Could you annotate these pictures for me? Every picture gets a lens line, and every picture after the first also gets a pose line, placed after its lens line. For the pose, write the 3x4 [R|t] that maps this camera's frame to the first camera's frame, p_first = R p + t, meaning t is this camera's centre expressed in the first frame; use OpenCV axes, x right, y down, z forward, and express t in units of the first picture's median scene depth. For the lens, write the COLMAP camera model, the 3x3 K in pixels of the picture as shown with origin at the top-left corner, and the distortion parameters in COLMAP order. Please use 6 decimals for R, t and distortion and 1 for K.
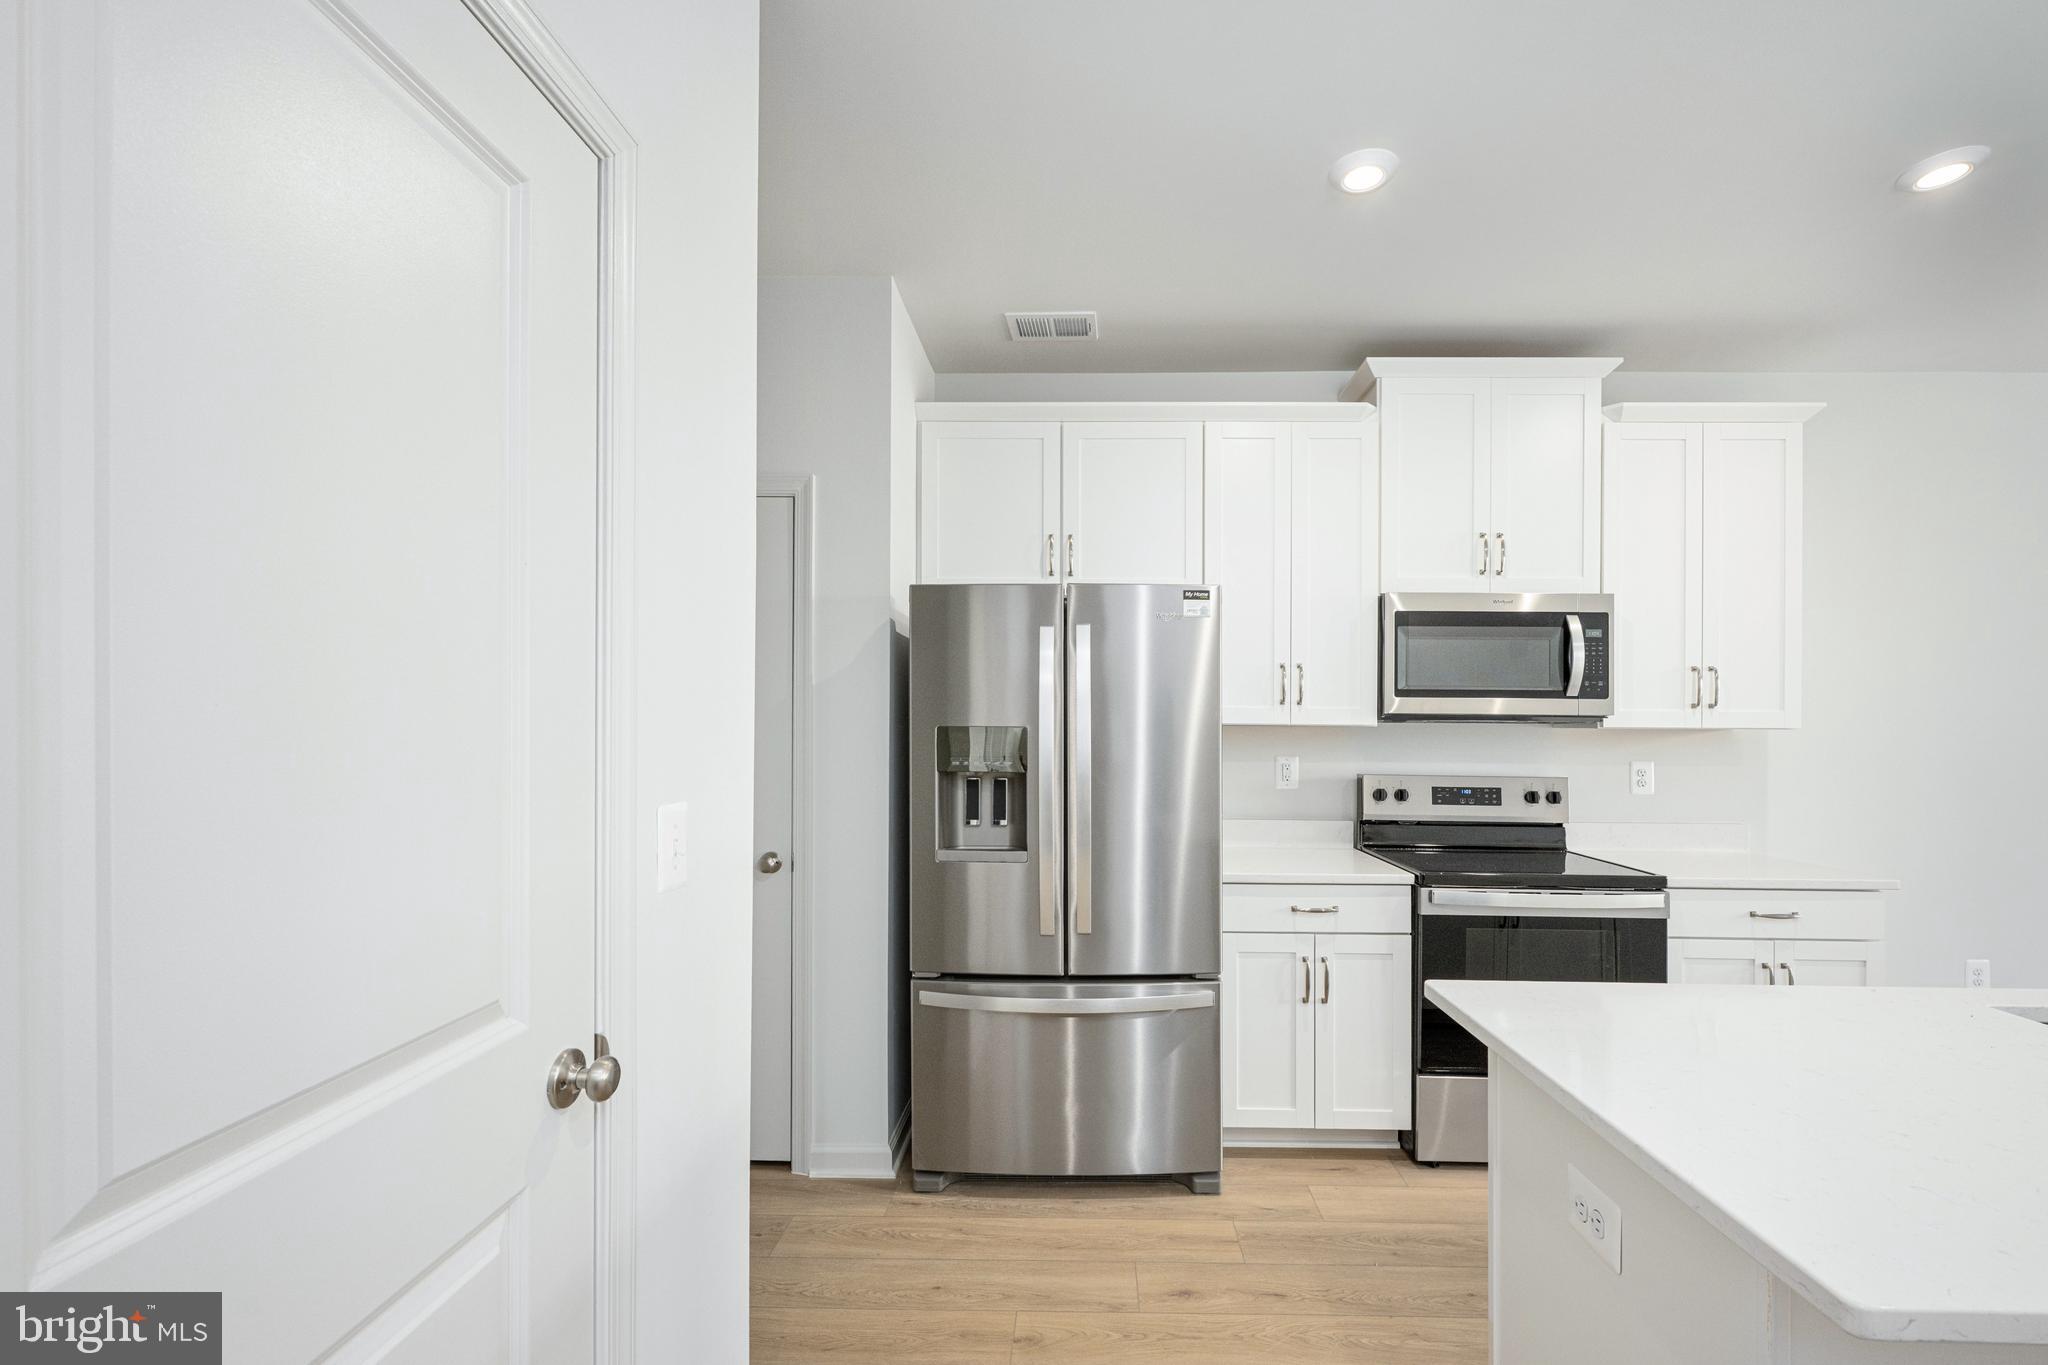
lens RADIAL K [[858.9, 0, 1072.3], [0, 858.9, 727.5], [0, 0, 1]] dist [0.000296, 0.000206]
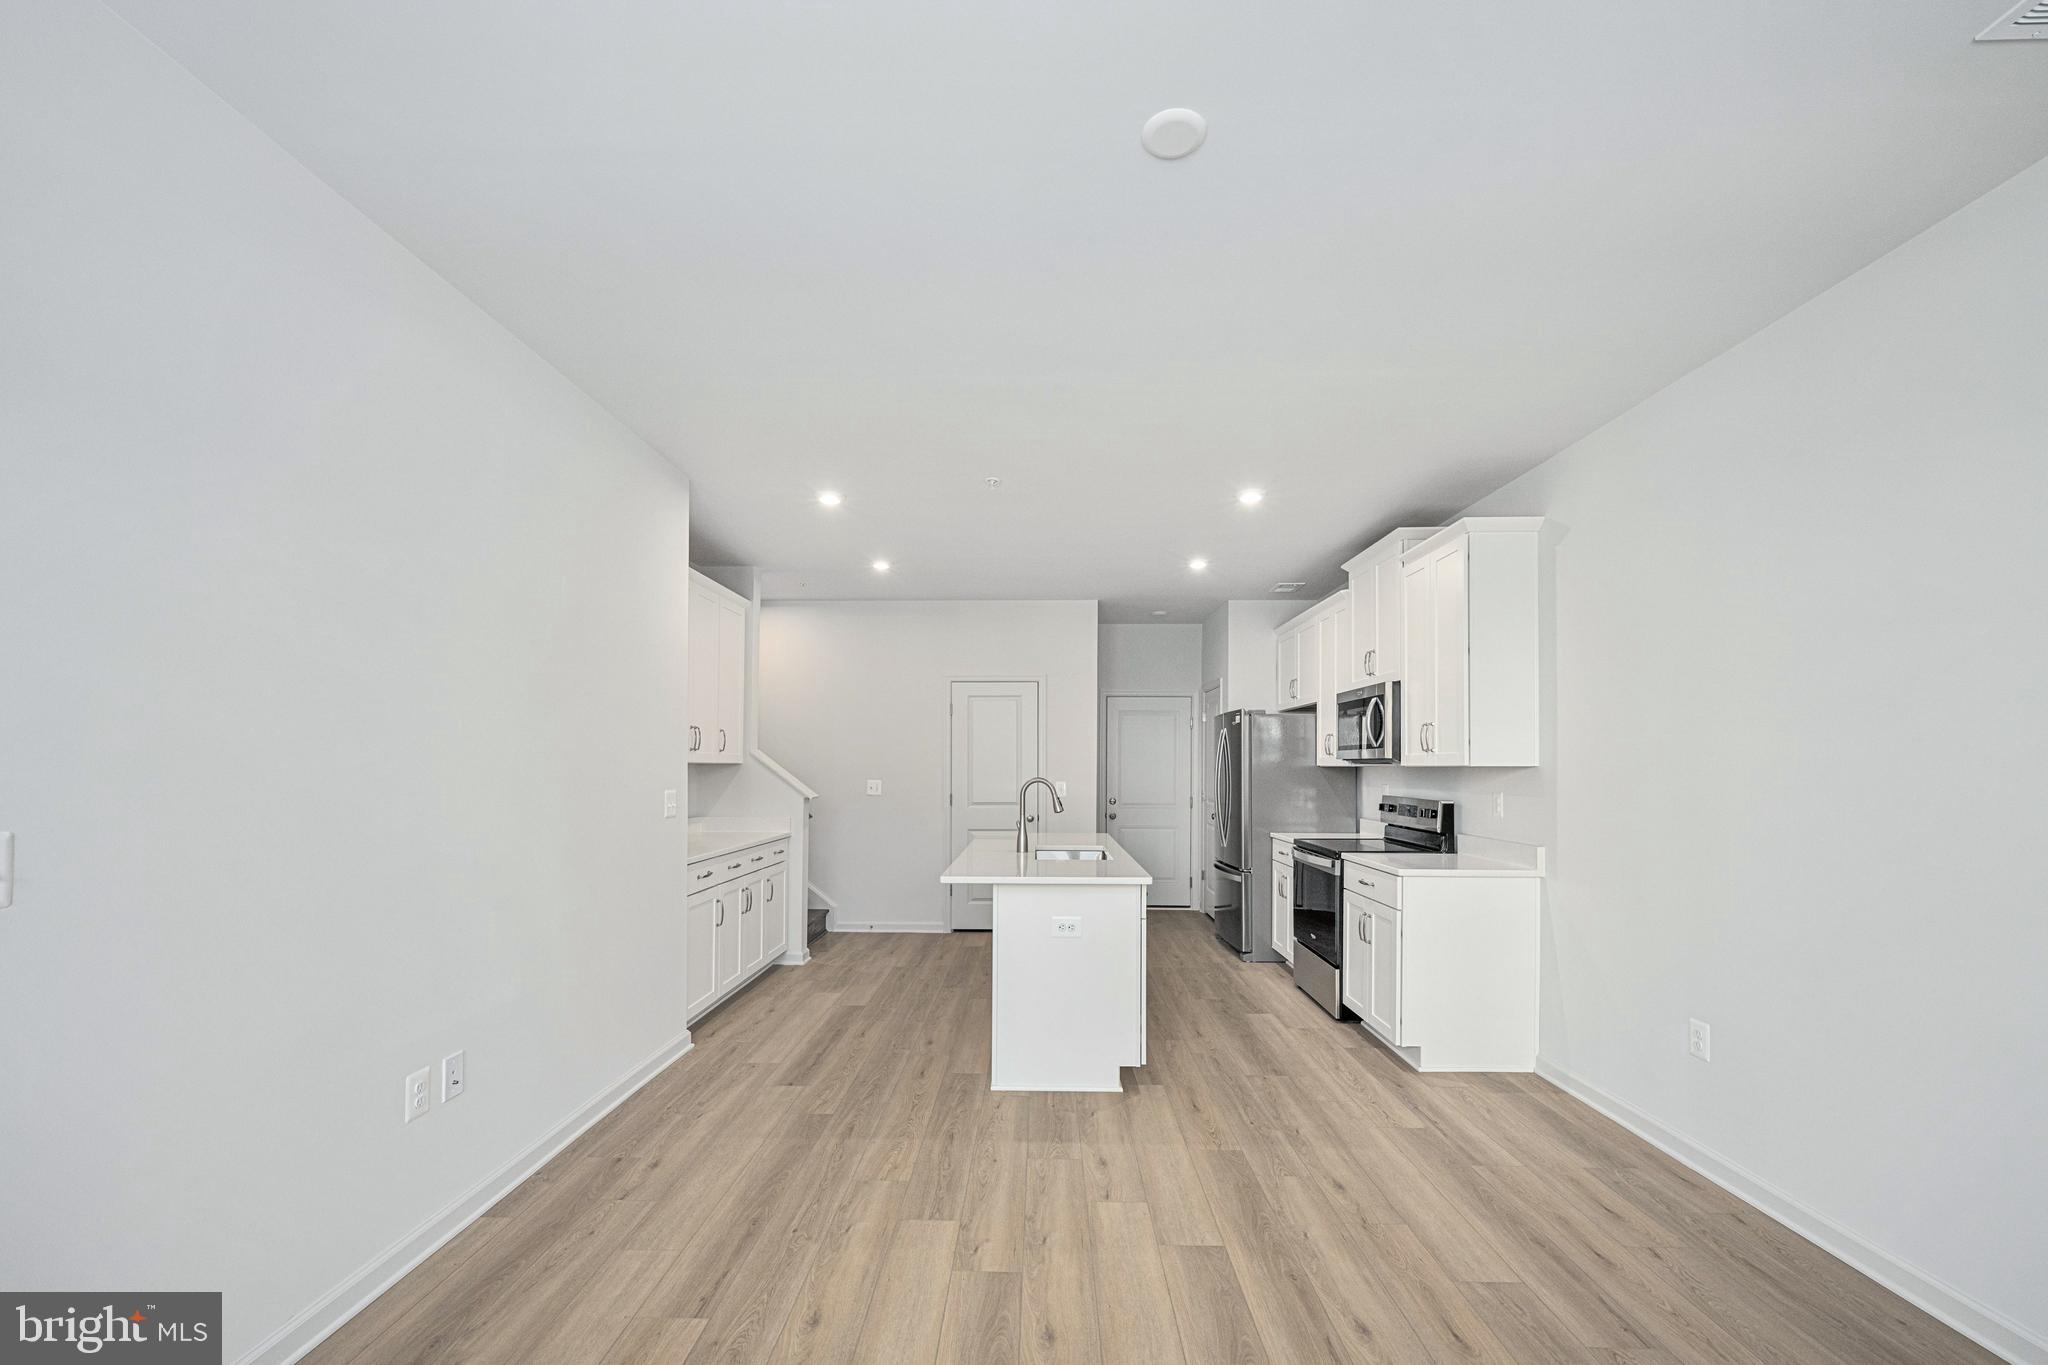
lens RADIAL K [[839.1, 0, 1032.4], [0, 839.1, 742.2], [0, 0, 1]] dist [0.000916, 0.000108]
pose [[0.004056, -0.037362, -0.999294, 1.984106], [-0.003875, 0.999294, -0.037377, 0.015313], [0.999984, 0.004024, 0.003908, 0.311223]]
